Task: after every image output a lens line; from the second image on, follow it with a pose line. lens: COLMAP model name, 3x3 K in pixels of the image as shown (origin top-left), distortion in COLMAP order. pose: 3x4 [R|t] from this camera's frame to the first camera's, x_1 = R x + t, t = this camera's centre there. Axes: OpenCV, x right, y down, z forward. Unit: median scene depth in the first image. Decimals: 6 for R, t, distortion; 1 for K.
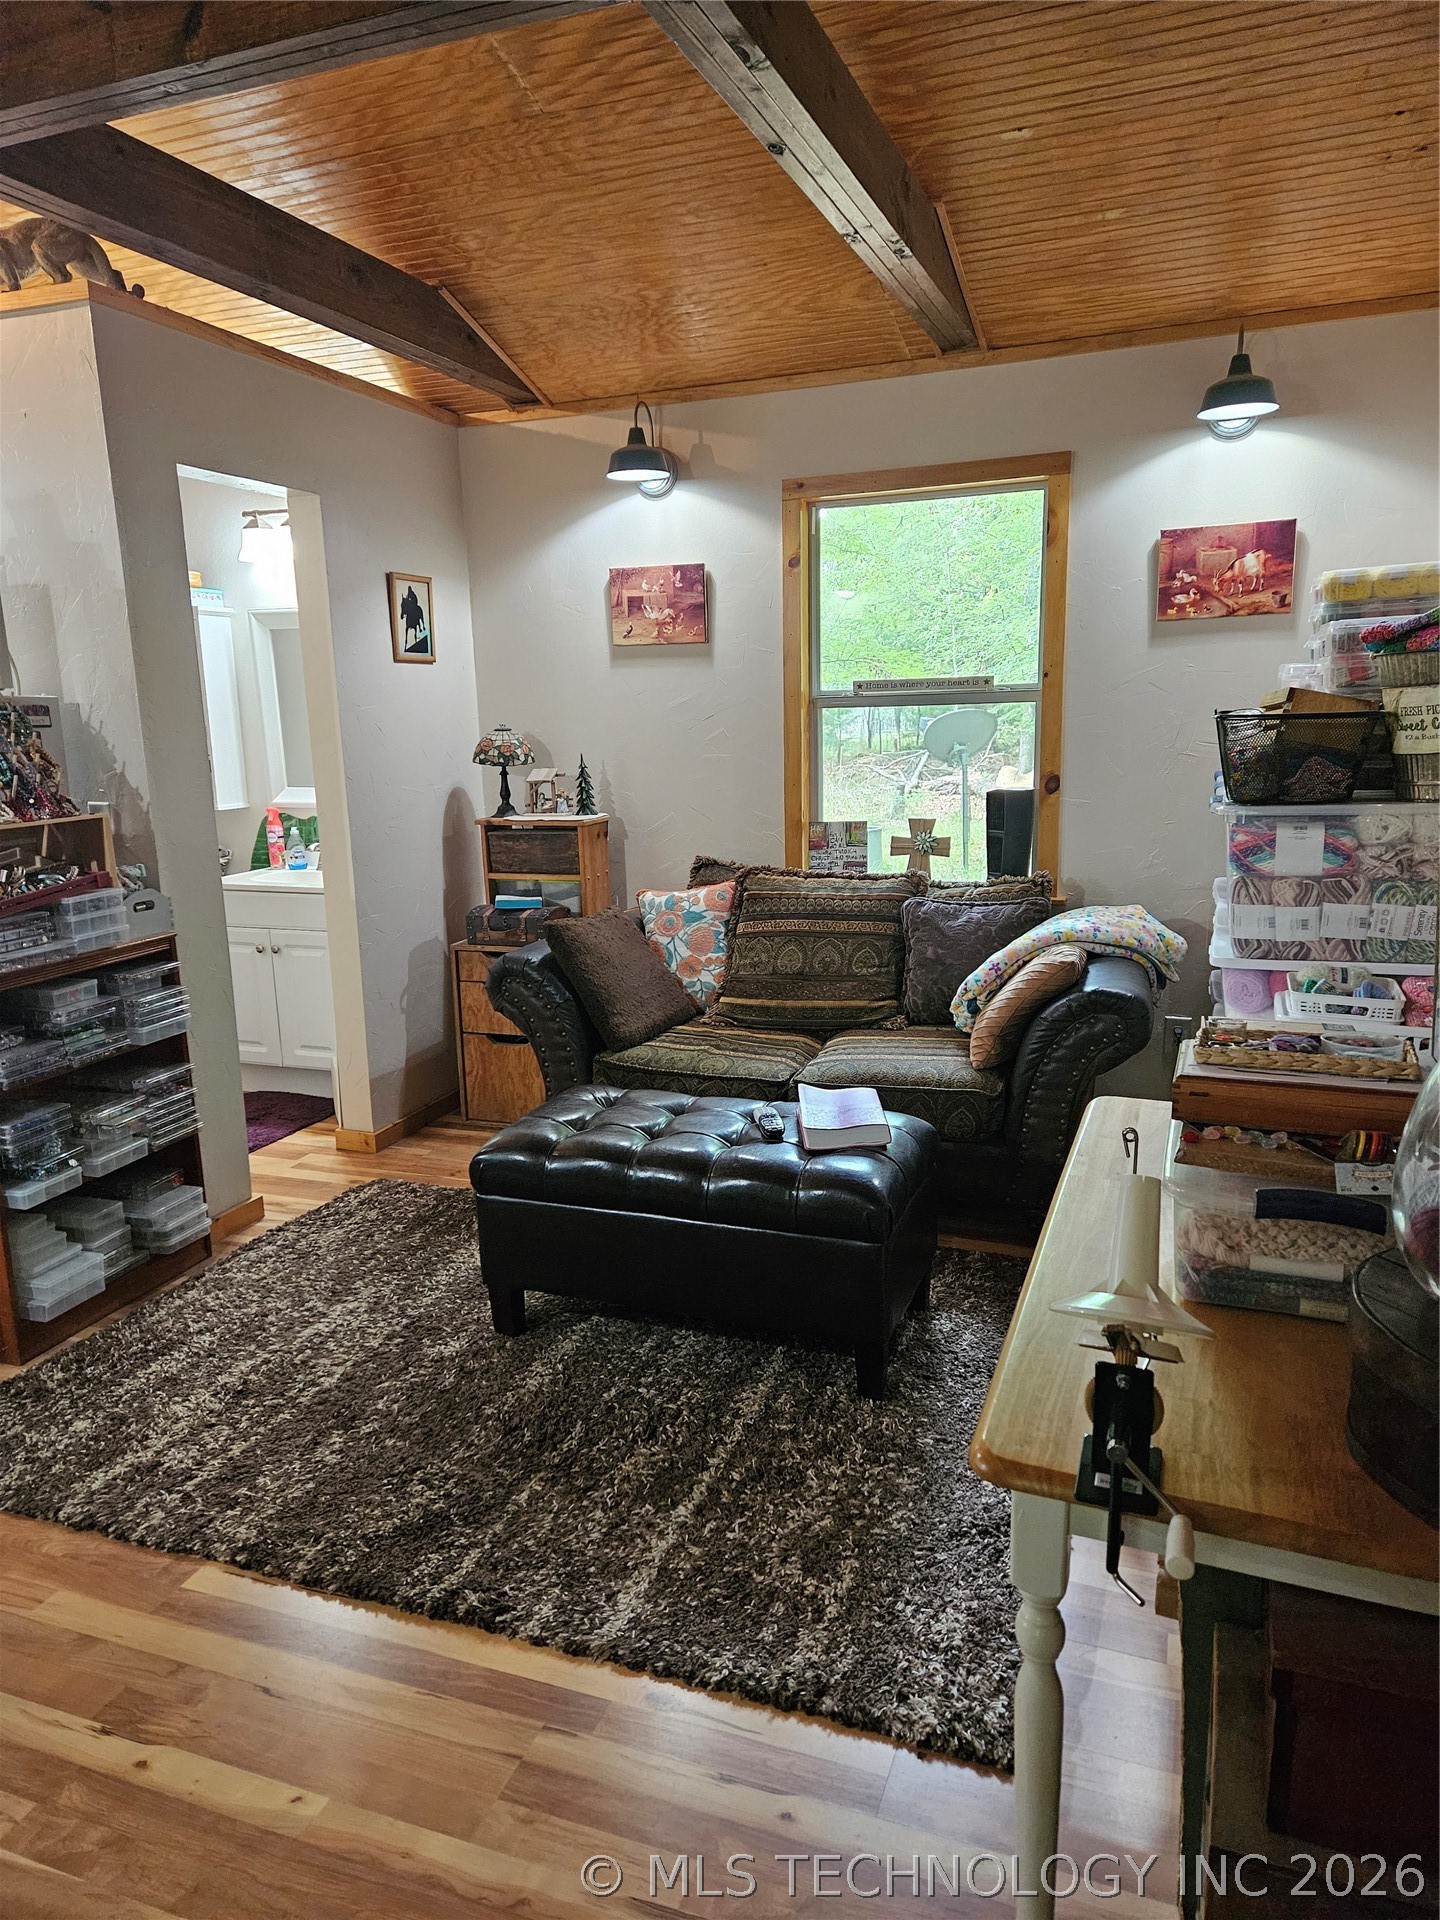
lens RADIAL K [[1277.6, 0, 719.0], [0, 1277.6, 957.7], [0, 0, 1]] dist [0.081472, -0.070879]
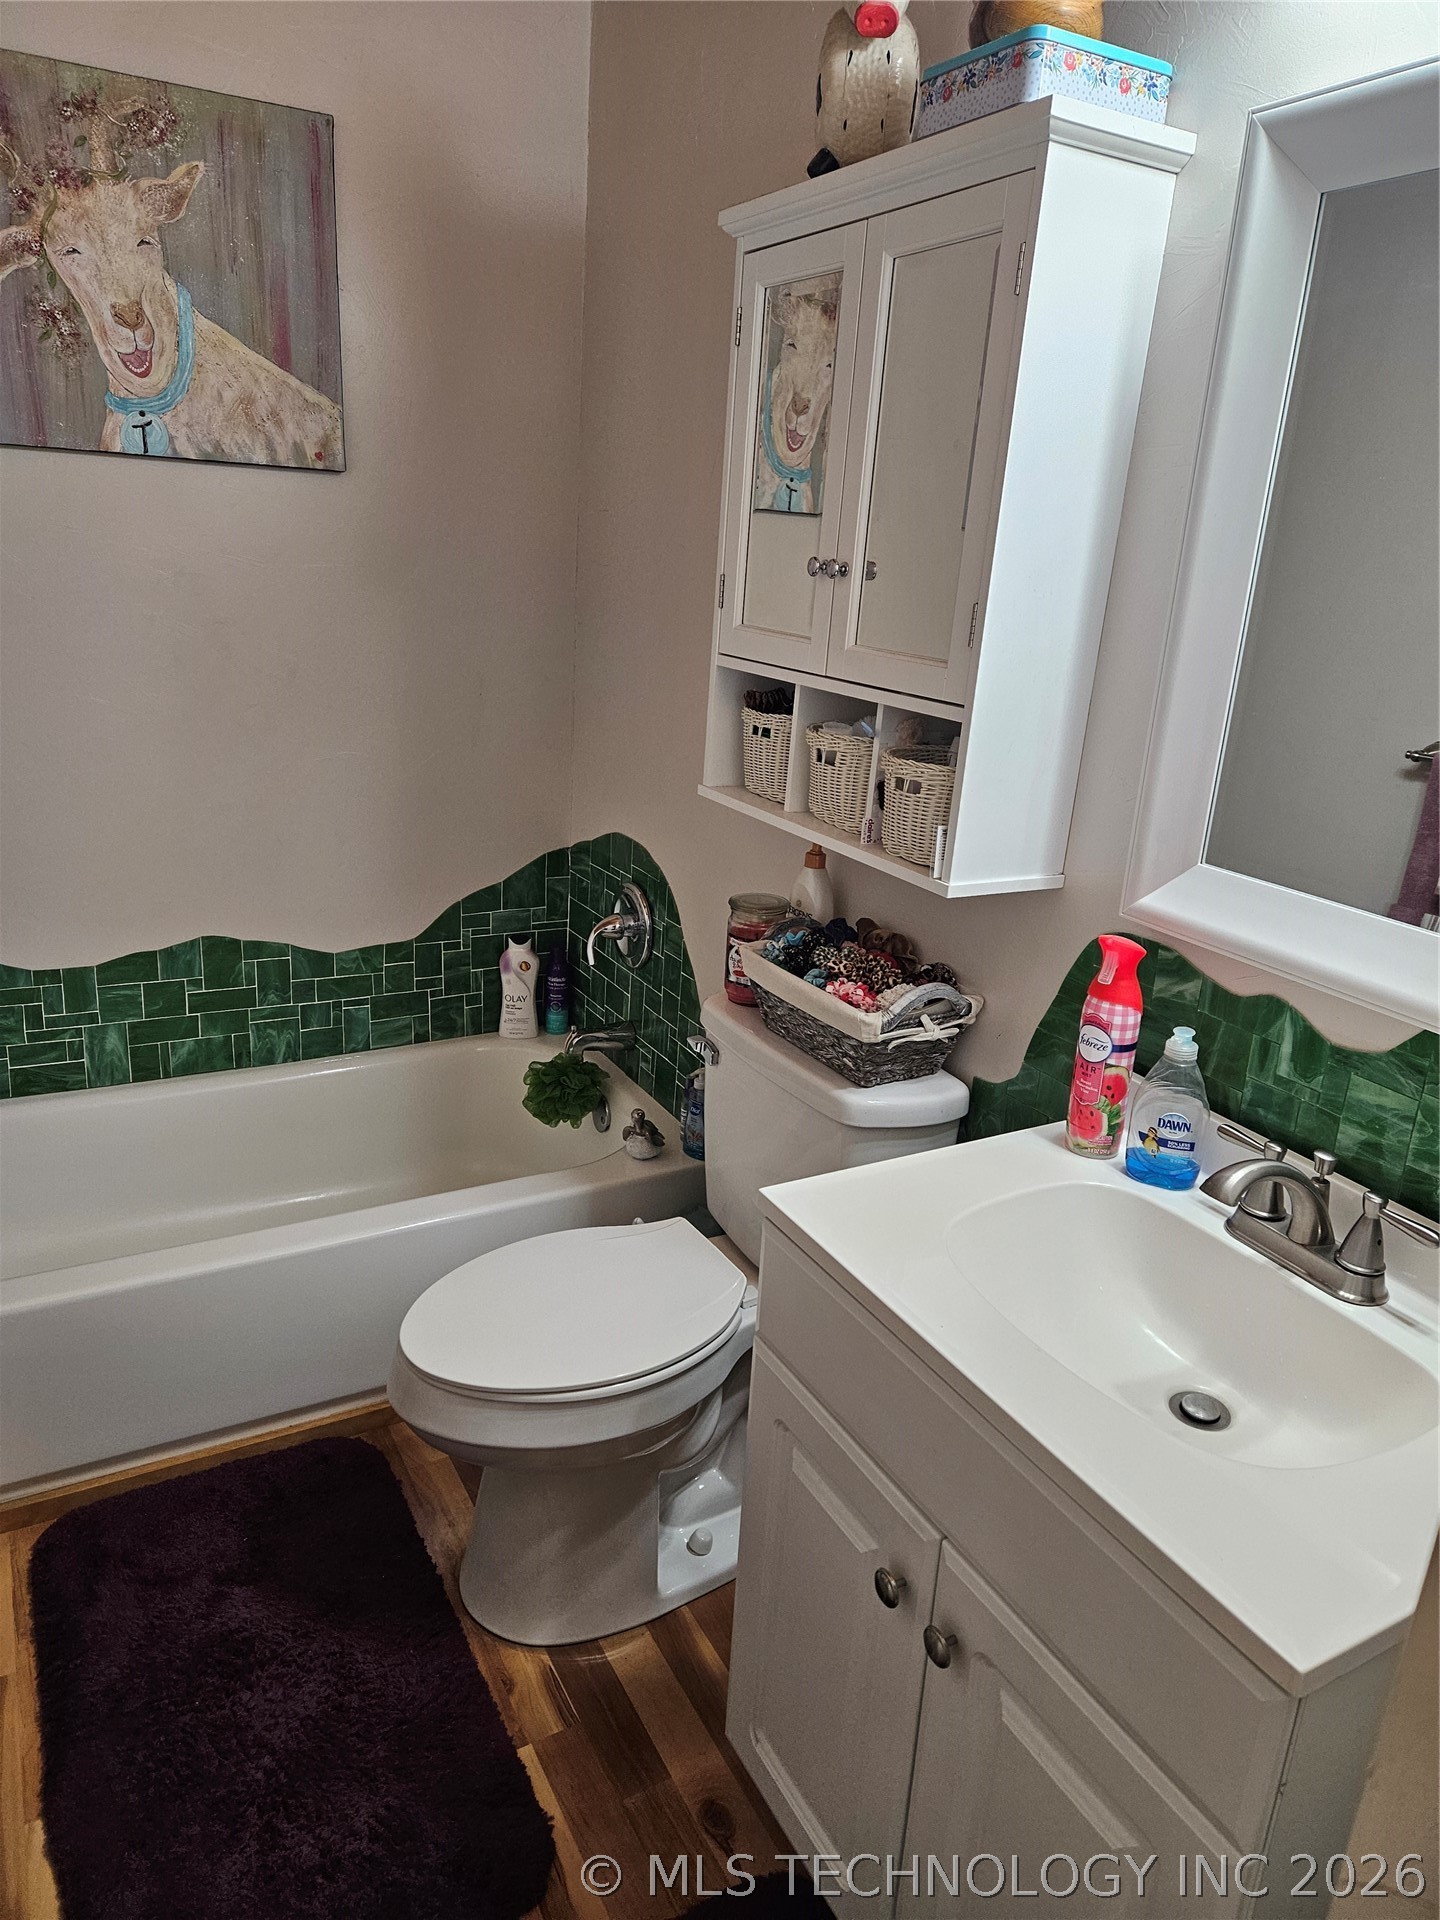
lens RADIAL K [[1277.6, 0, 717.5], [0, 1277.6, 960.9], [0, 0, 1]] dist [0.081472, -0.070879]
pose [[0.756669, 0.268923, -0.595930, -0.345568], [-0.207609, 0.963145, 0.171027, -0.191207], [0.619960, -0.005690, 0.784612, 1.020468]]
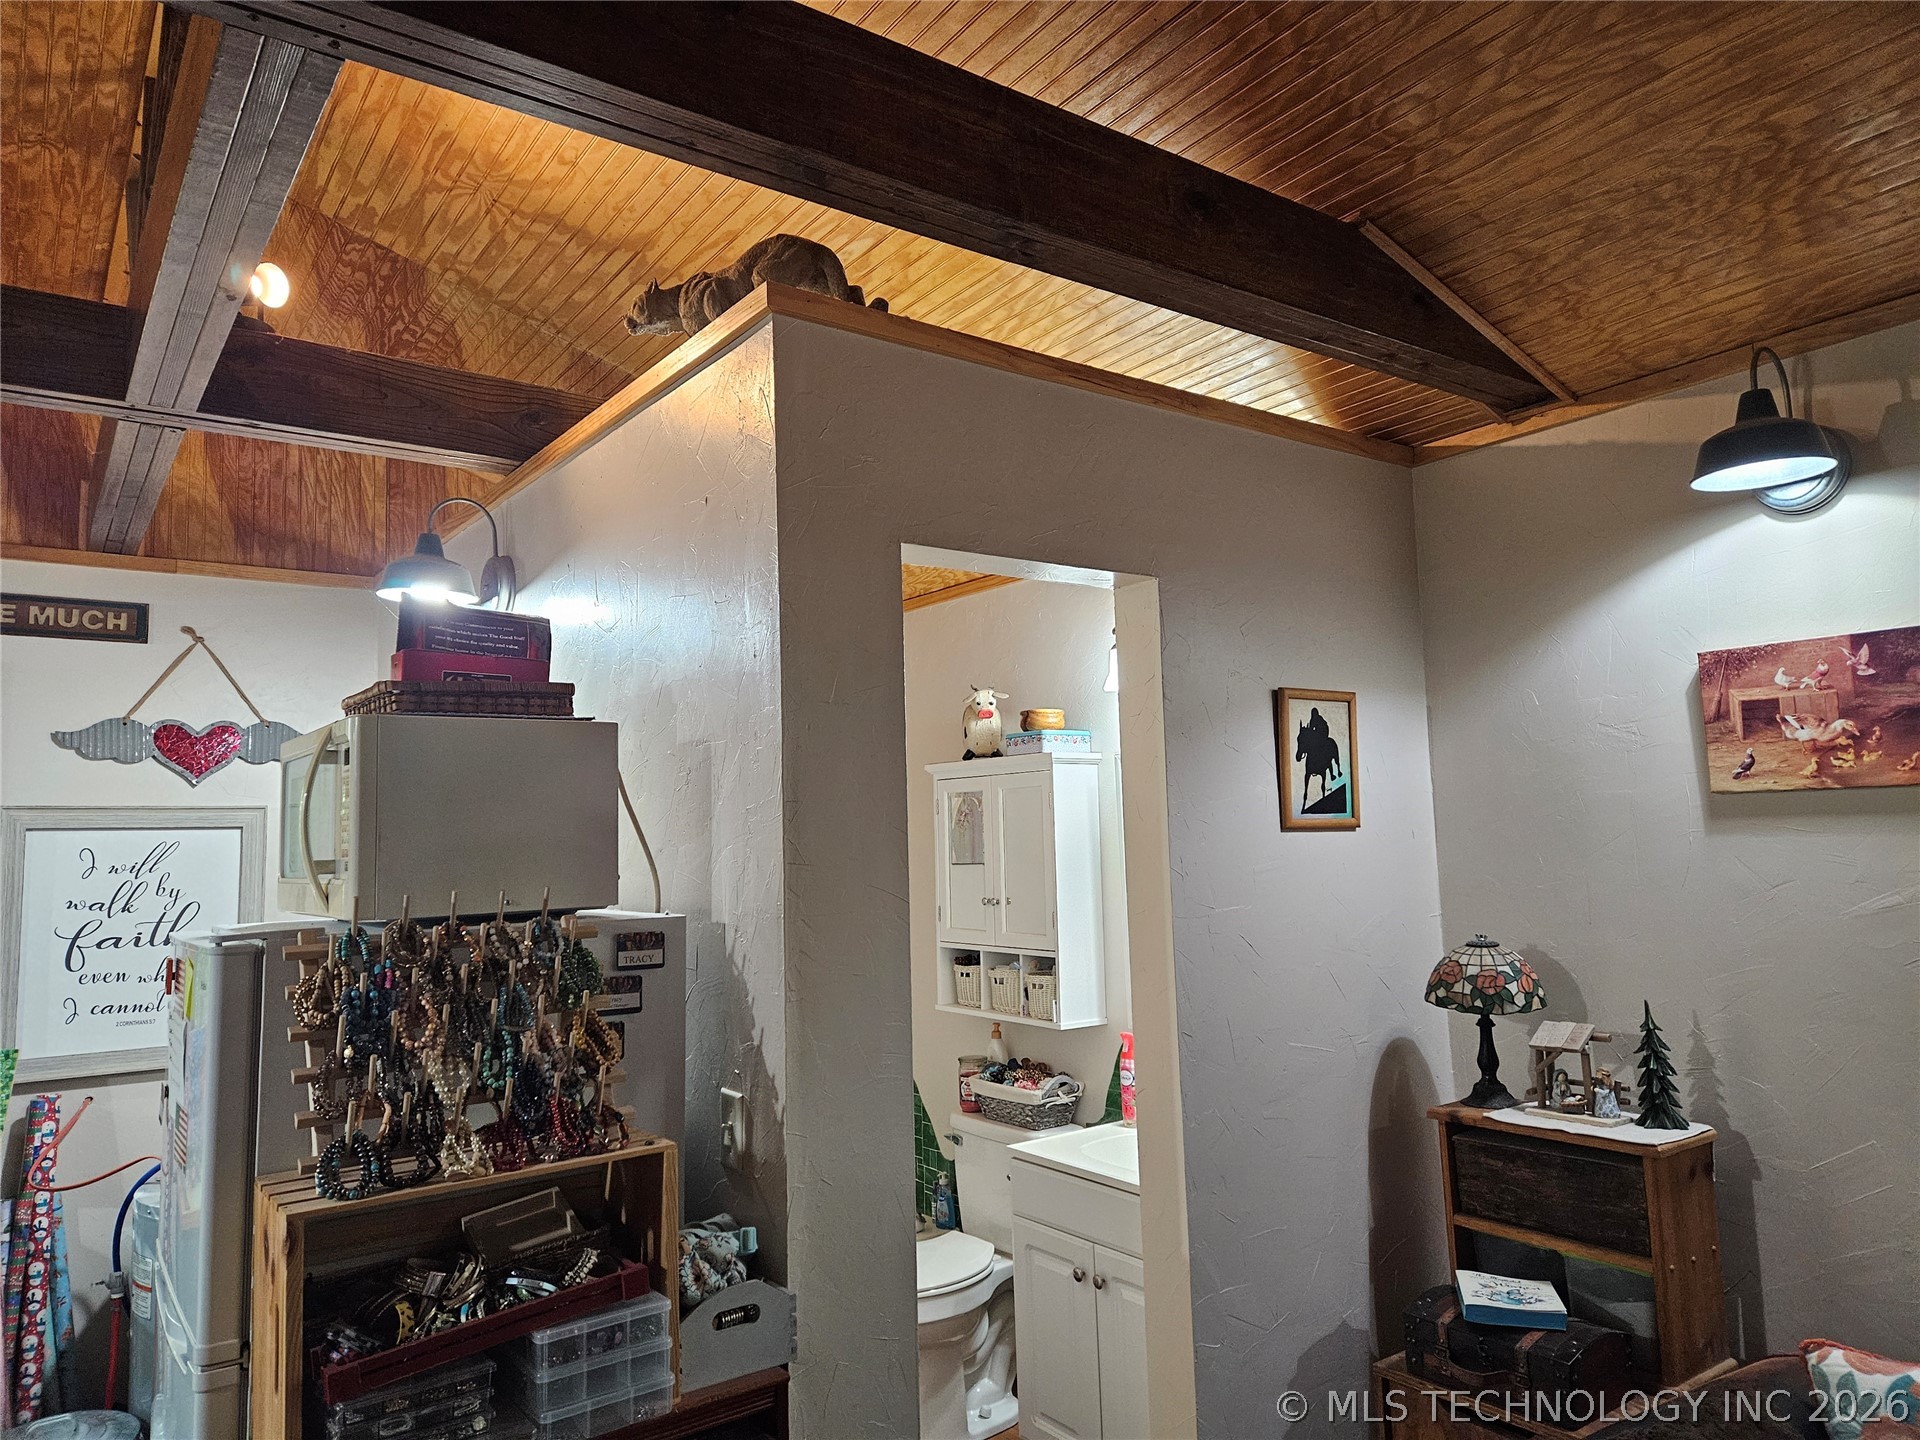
lens RADIAL K [[1277.6, 0, 958.9], [0, 1277.6, 722.9], [0, 0, 1]] dist [0.081472, -0.070879]
pose [[0.836458, -0.049516, -0.545789, -0.058703], [-0.100640, 0.965094, -0.241796, -0.138434], [0.538711, 0.257180, 0.802277, 0.499932]]
